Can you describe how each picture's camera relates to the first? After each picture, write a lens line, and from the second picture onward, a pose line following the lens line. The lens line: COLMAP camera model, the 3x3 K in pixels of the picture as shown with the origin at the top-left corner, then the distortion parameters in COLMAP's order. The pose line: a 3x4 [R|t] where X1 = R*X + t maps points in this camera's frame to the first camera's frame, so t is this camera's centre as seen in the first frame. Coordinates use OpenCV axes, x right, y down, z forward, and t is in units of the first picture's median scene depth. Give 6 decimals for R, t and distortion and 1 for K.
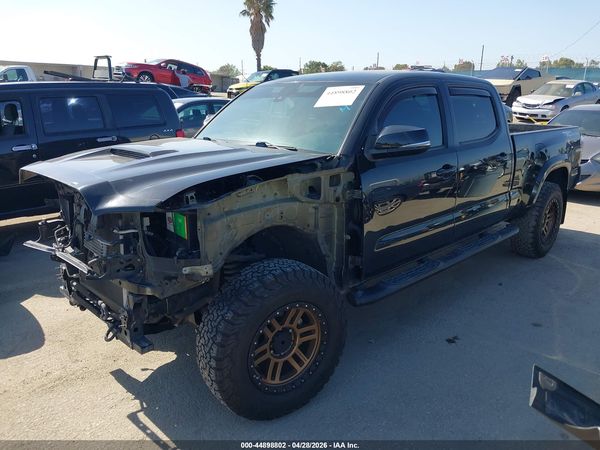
lens RADIAL K [[478.9, 0, 300.0], [0, 478.9, 225.0], [0, 0, 1]] dist [0.028073, -0.002910]
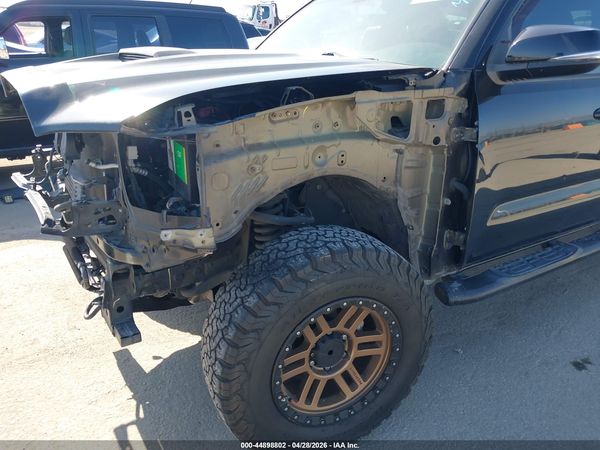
lens RADIAL K [[498.1, 0, 287.6], [0, 498.1, 223.5], [0, 0, 1]] dist [-0.050394, -0.007126]
pose [[0.977760, 0.090915, -0.189000, 0.020817], [-0.073555, 0.992569, 0.096933, 0.006460], [0.196408, -0.080876, 0.977181, 0.331613]]
